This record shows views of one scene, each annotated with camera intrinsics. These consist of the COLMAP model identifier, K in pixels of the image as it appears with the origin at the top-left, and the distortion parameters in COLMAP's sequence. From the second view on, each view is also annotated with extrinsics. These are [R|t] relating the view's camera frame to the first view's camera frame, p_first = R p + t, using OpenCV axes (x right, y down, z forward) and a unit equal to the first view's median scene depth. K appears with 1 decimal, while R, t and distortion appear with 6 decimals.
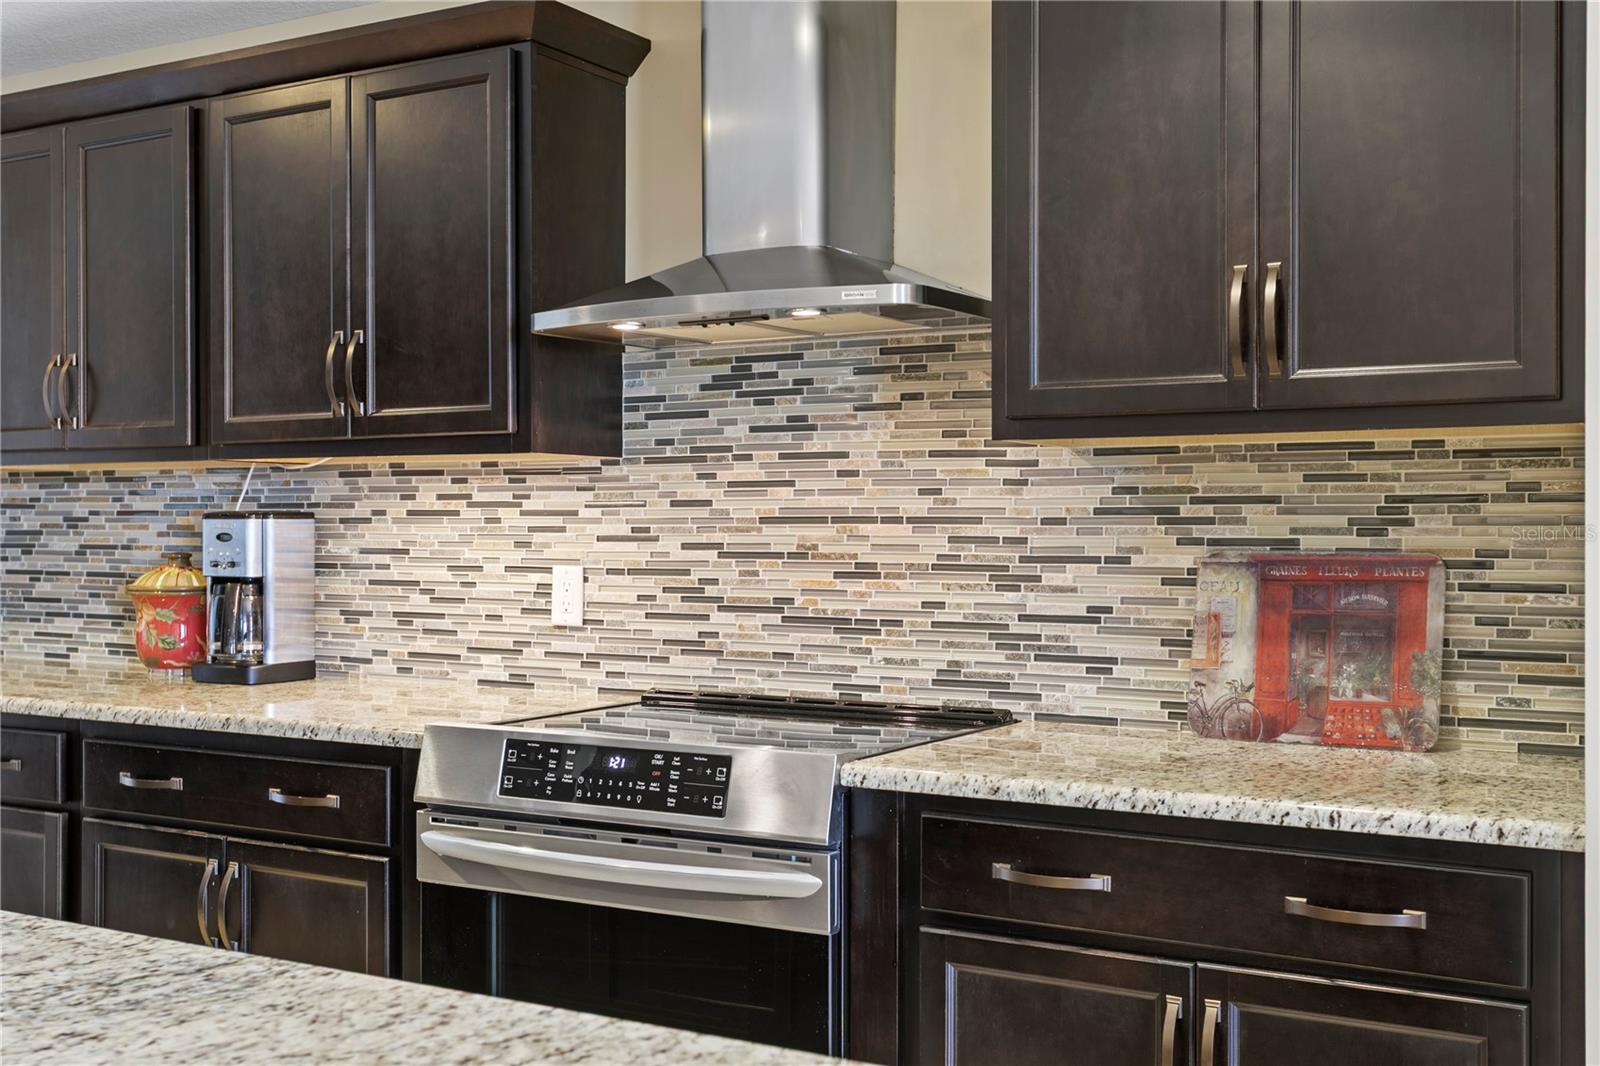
lens RADIAL K [[1761.9, 0, 769.0], [0, 1761.9, 527.8], [0, 0, 1]] dist [0.012551, 0.024299]
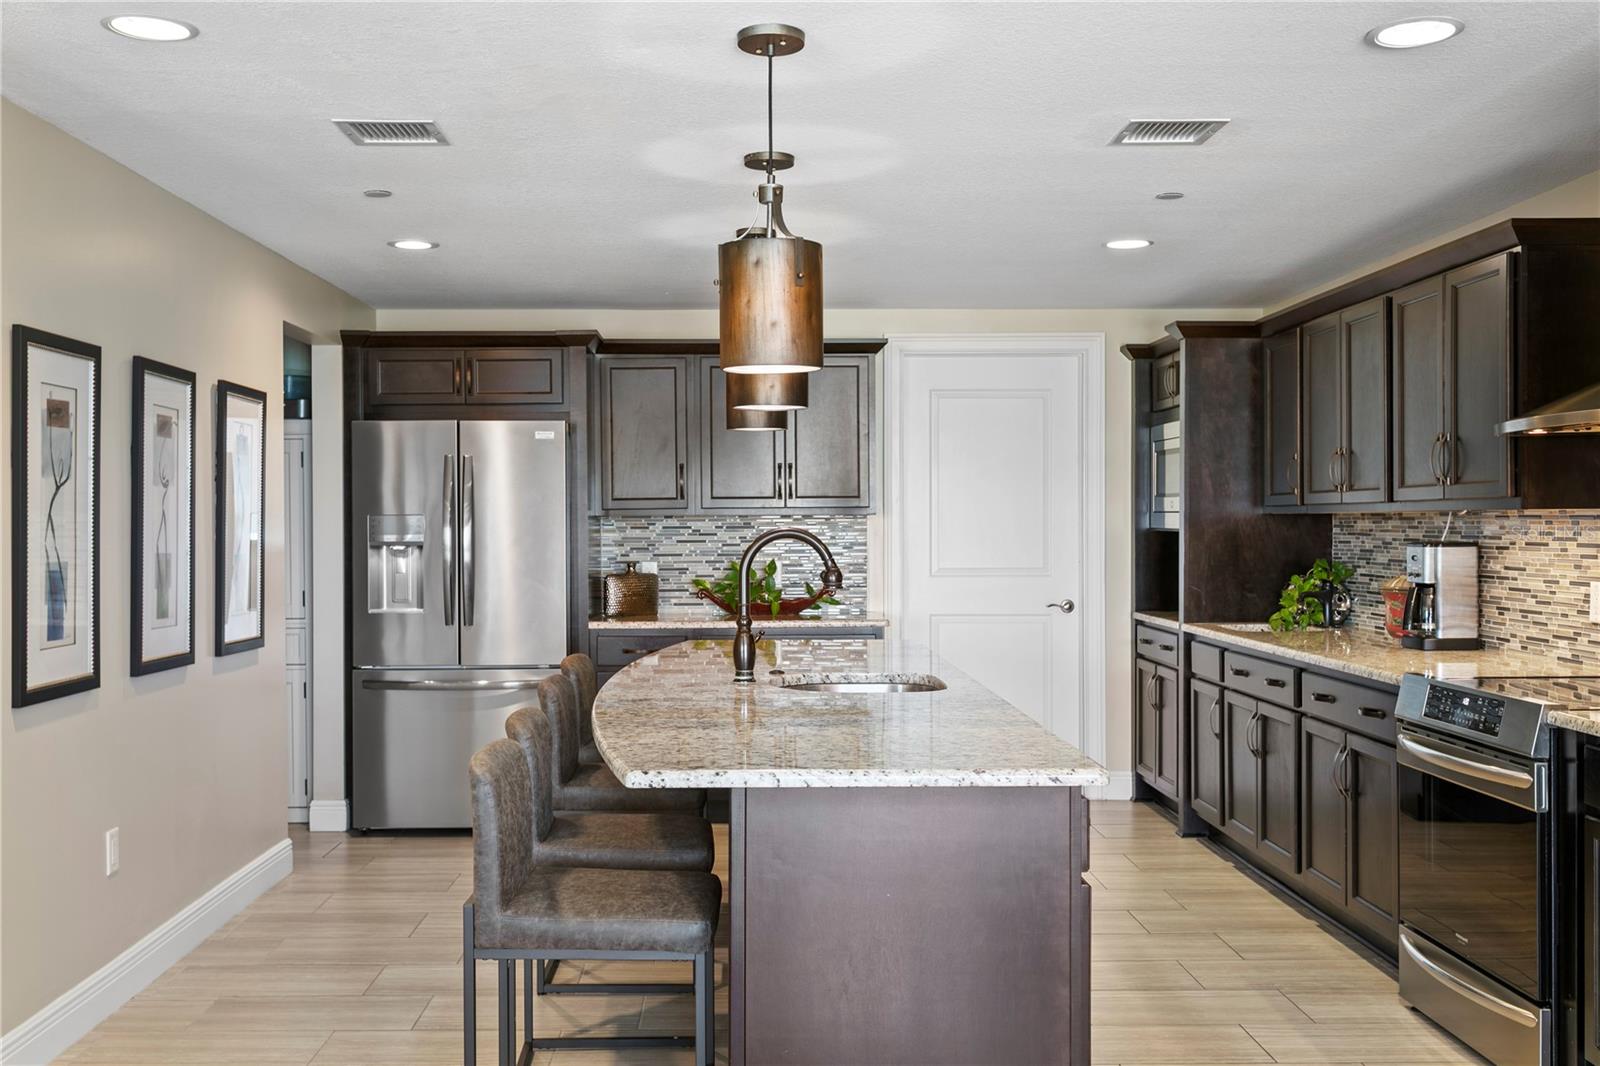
lens RADIAL K [[1556.7, 0, 764.6], [0, 1556.7, 517.9], [0, 0, 1]] dist [0.012265, 0.003005]
pose [[0.523746, -0.006111, -0.851853, 0.642545], [0.004465, 0.999980, -0.004428, -0.029851], [0.851863, -0.001485, 0.523763, -0.272059]]
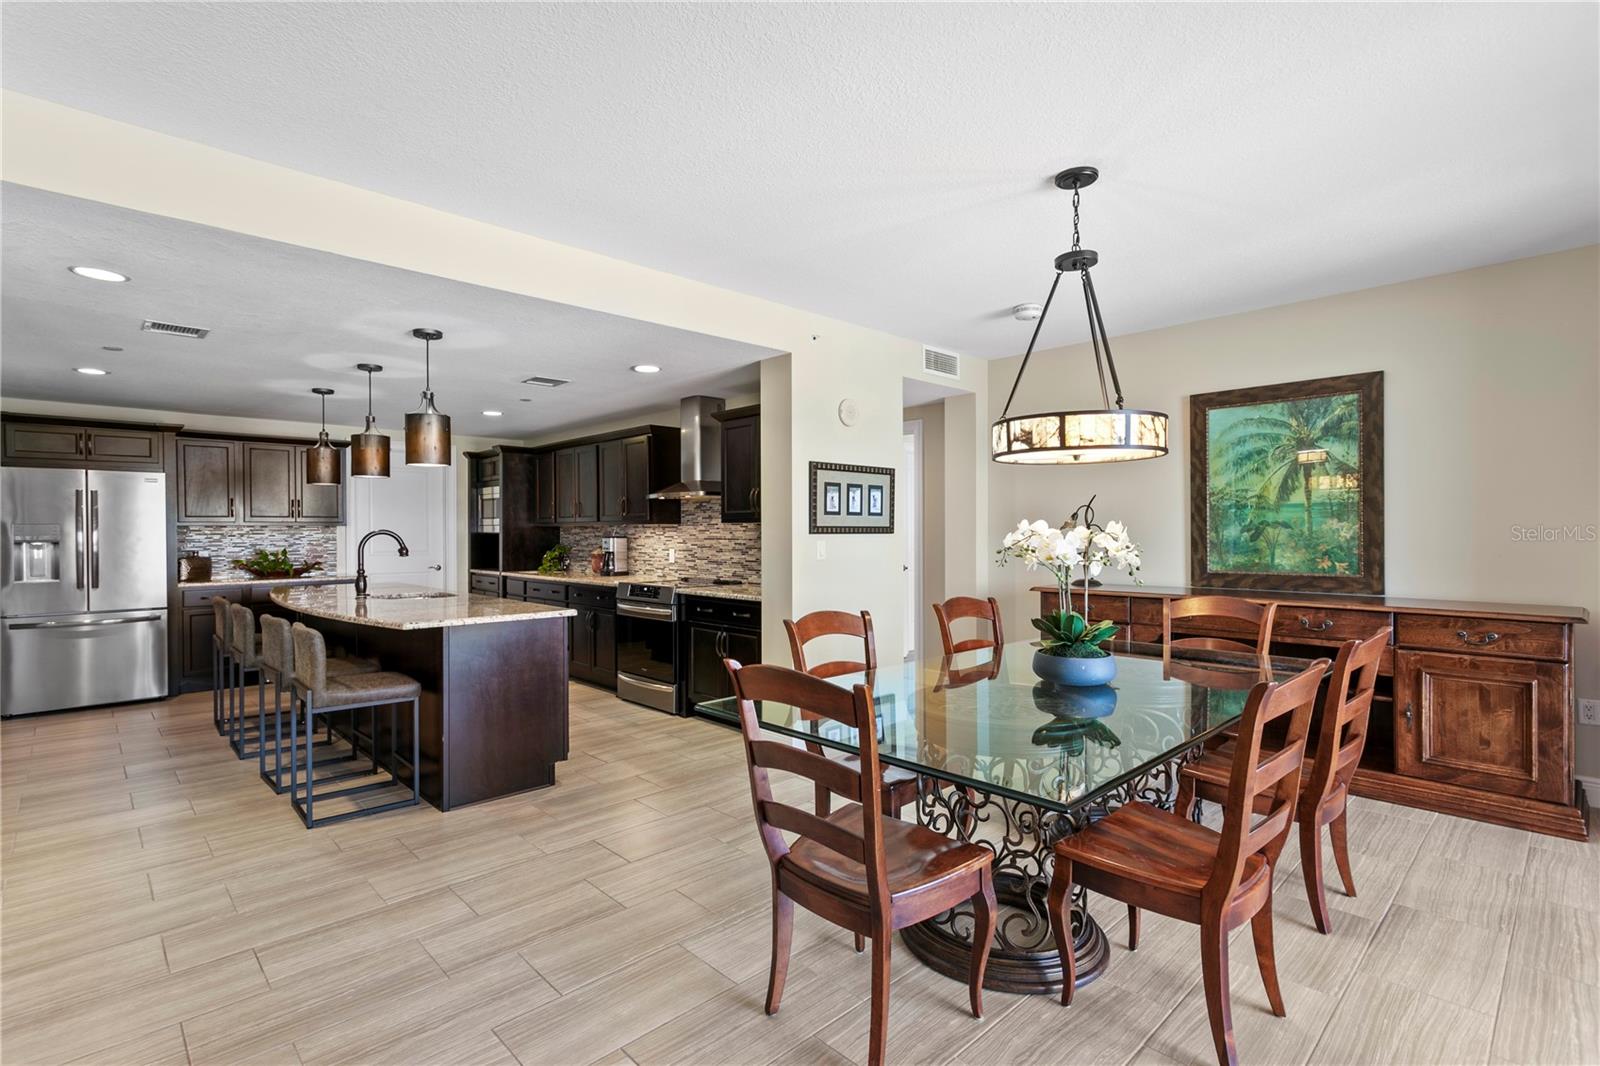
lens RADIAL K [[757.0, 0, 775.2], [0, 757.0, 530.6], [0, 0, 1]] dist [-0.001711, 0.004251]
pose [[0.960017, -0.004759, -0.279902, 0.666110], [0.004632, 0.999989, -0.001116, -0.021260], [0.279904, -0.000225, 0.960028, -0.732628]]
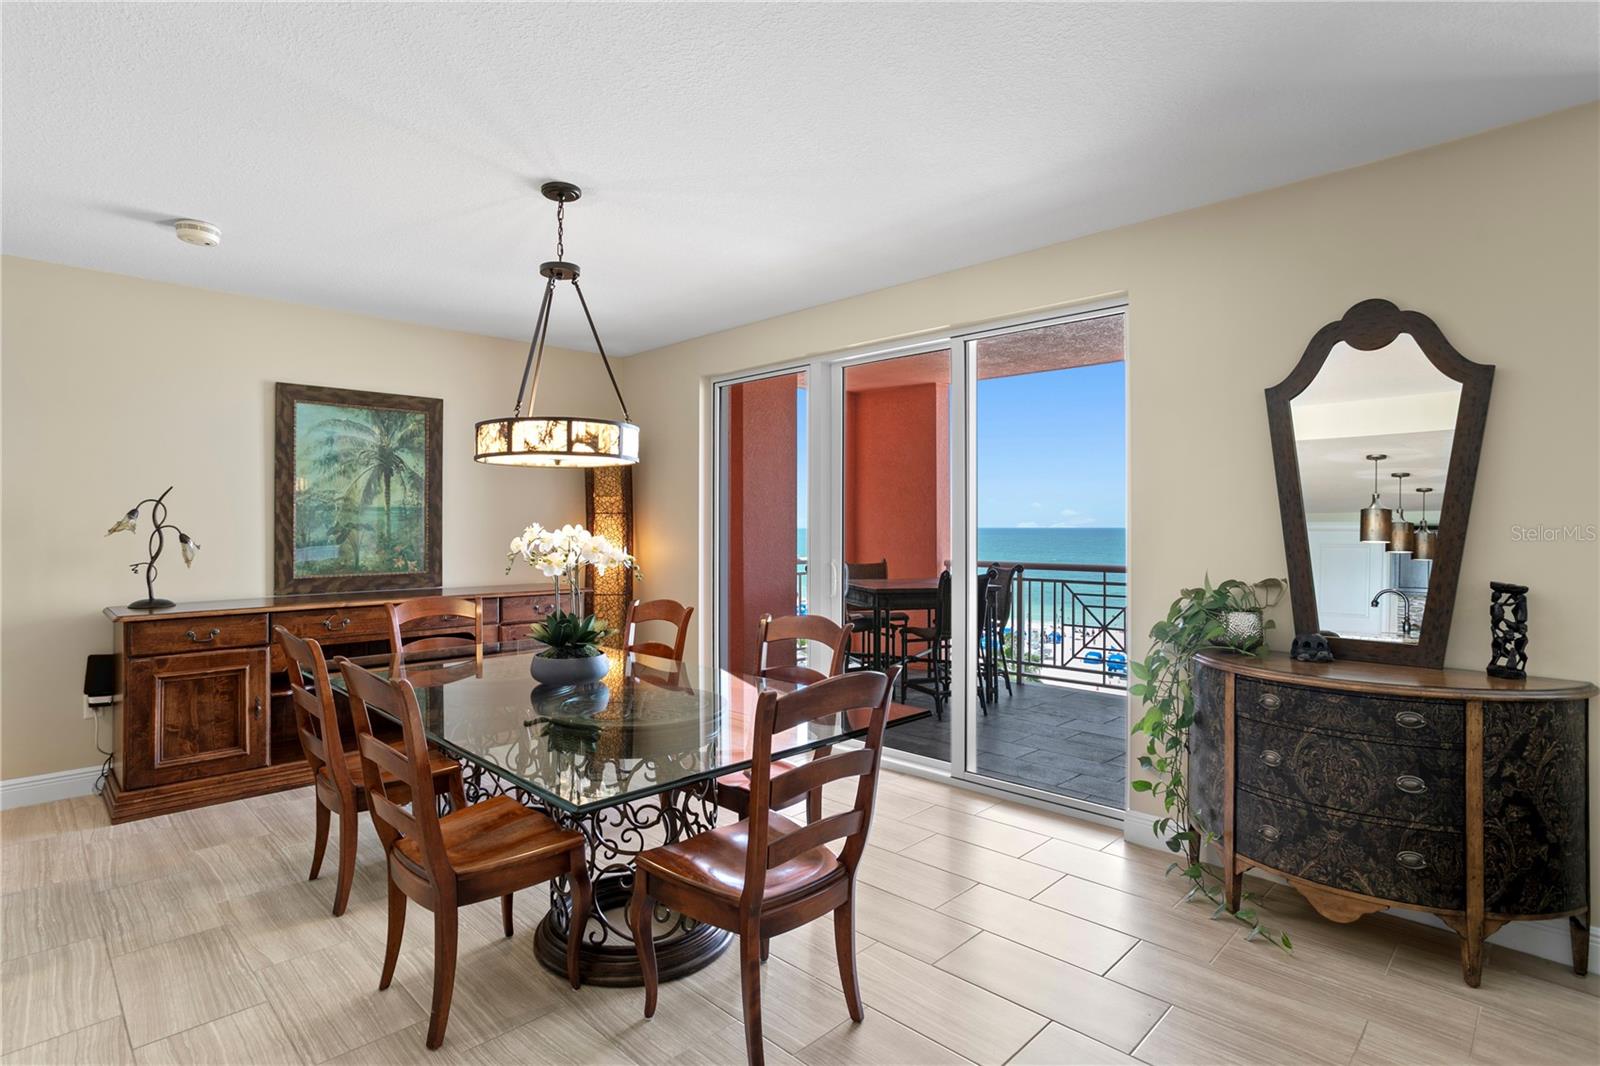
lens RADIAL K [[802.6, 0, 778.9], [0, 802.6, 522.4], [0, 0, 1]] dist [-0.055550, 0.032661]
pose [[0.253777, 0.003433, 0.967257, -0.041238], [0.002750, 0.999987, -0.004271, -0.029260], [-0.967259, 0.003744, 0.253765, -0.309023]]
